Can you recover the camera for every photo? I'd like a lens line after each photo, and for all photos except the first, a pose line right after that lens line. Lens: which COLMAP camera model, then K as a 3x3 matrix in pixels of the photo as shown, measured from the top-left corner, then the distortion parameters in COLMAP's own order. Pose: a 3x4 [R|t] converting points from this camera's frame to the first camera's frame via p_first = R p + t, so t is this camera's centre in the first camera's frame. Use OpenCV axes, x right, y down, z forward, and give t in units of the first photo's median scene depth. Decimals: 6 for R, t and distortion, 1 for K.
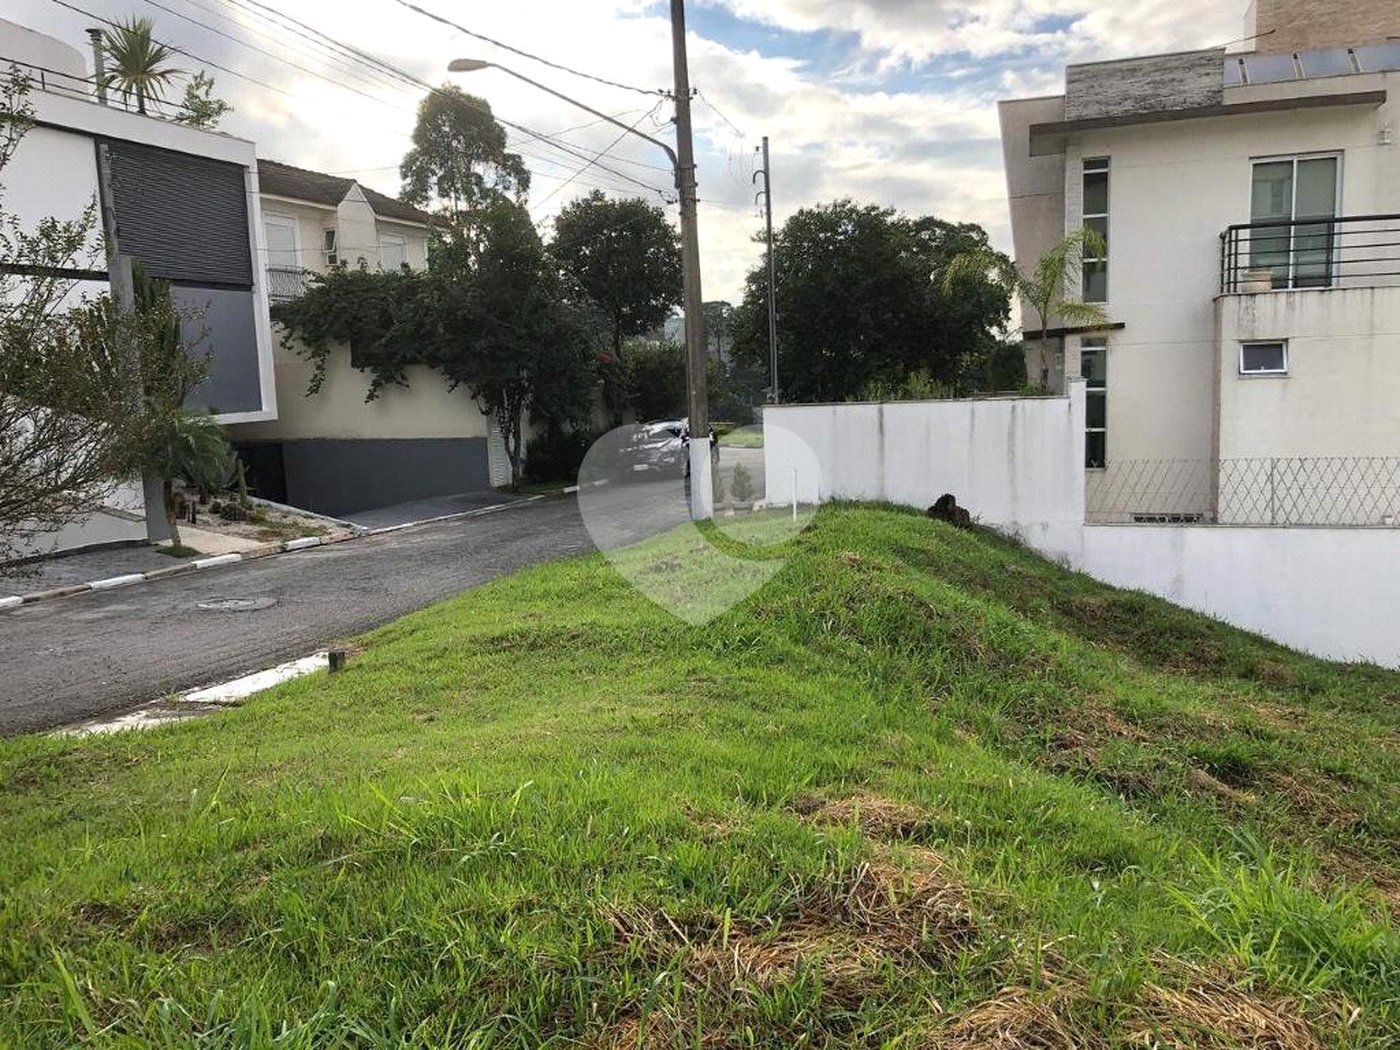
lens RADIAL K [[1137.6, 0, 700.0], [0, 1137.6, 525.0], [0, 0, 1]] dist [0.049014, -0.053517]
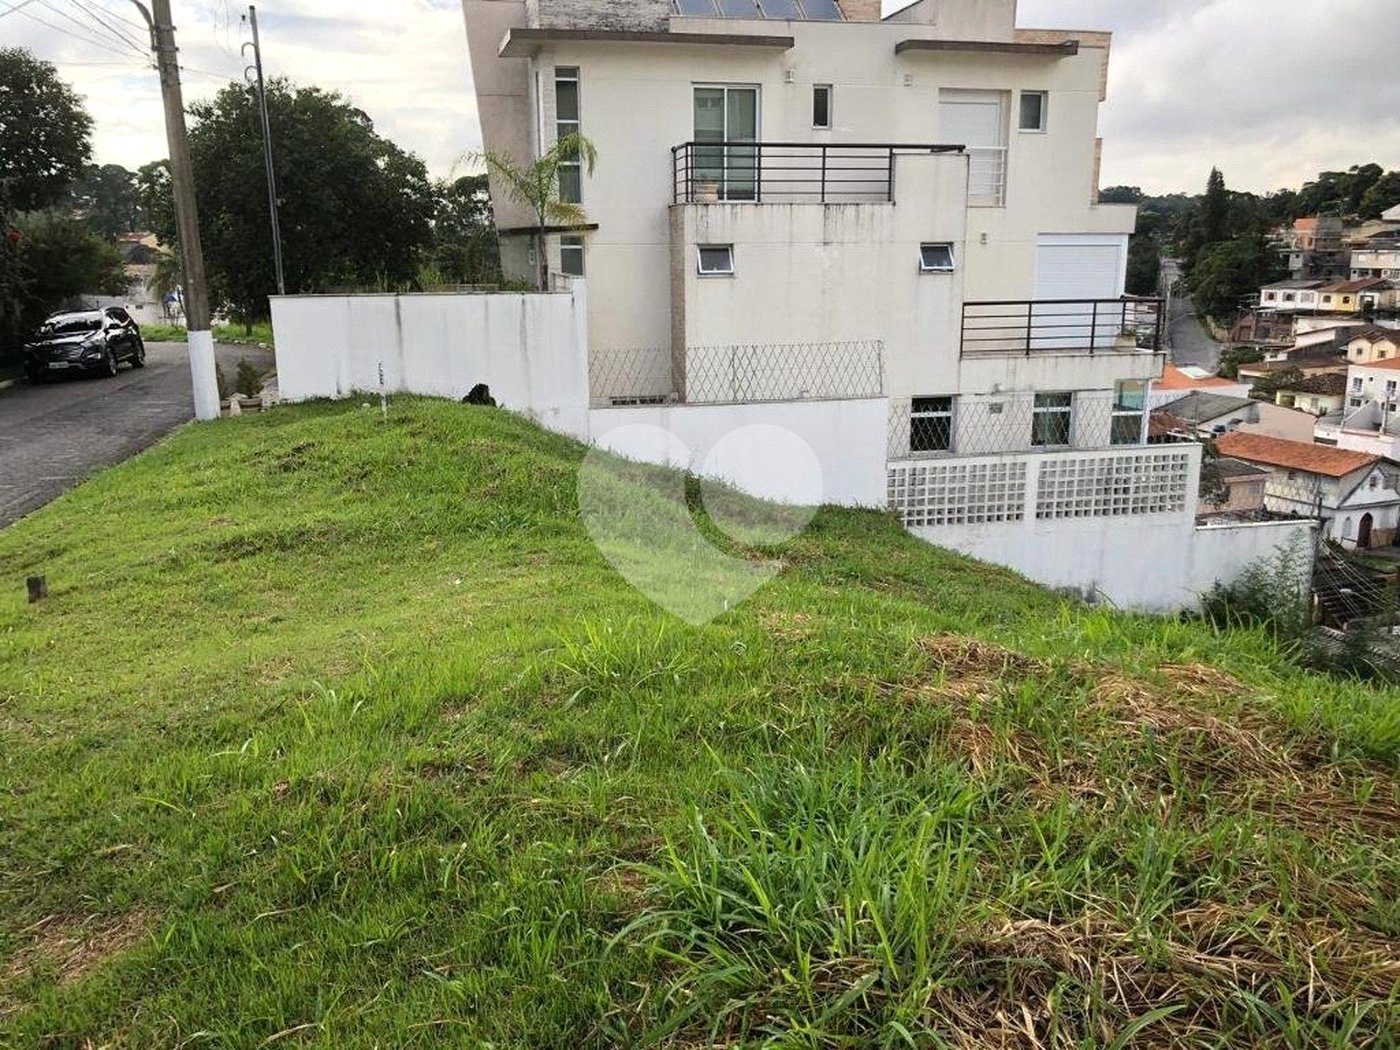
lens RADIAL K [[1145.5, 0, 677.7], [0, 1145.5, 489.2], [0, 0, 1]] dist [0.052529, -0.074479]
pose [[0.867447, -0.075191, 0.491814, -0.132919], [0.044901, 0.996311, 0.073126, 0.000457], [-0.495499, -0.041350, 0.867624, -0.007520]]
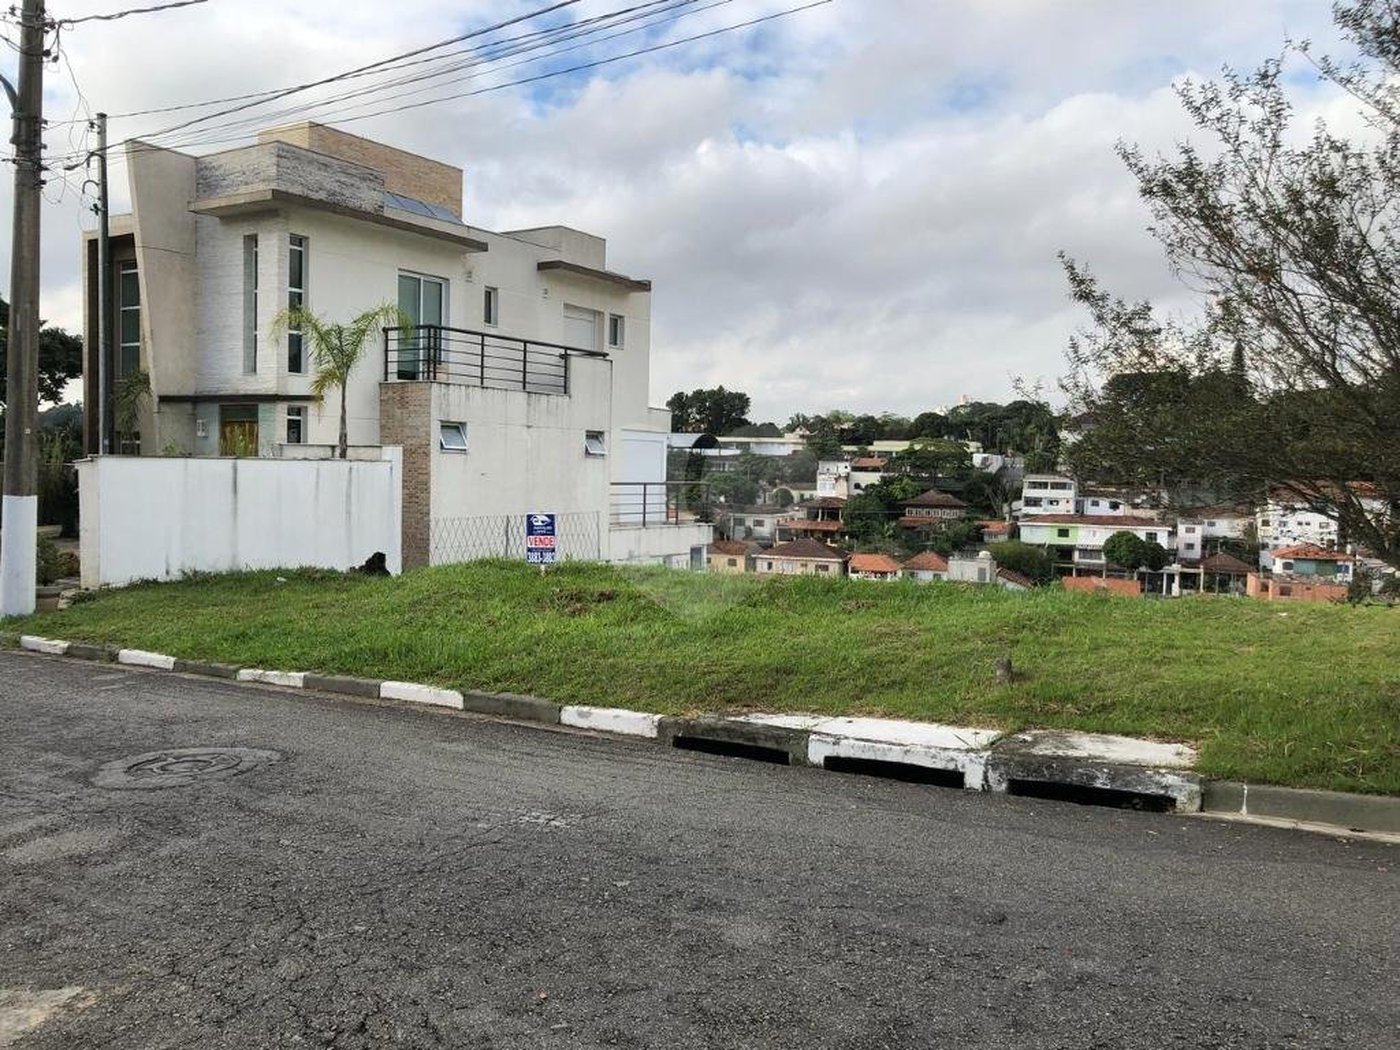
lens RADIAL K [[1137.6, 0, 700.0], [0, 1137.6, 525.0], [0, 0, 1]] dist [0.049014, -0.053517]
pose [[0.259875, -0.010536, 0.965585, -0.595745], [0.102180, 0.994627, -0.016648, -0.004689], [-0.960221, 0.102990, 0.259556, 0.429847]]
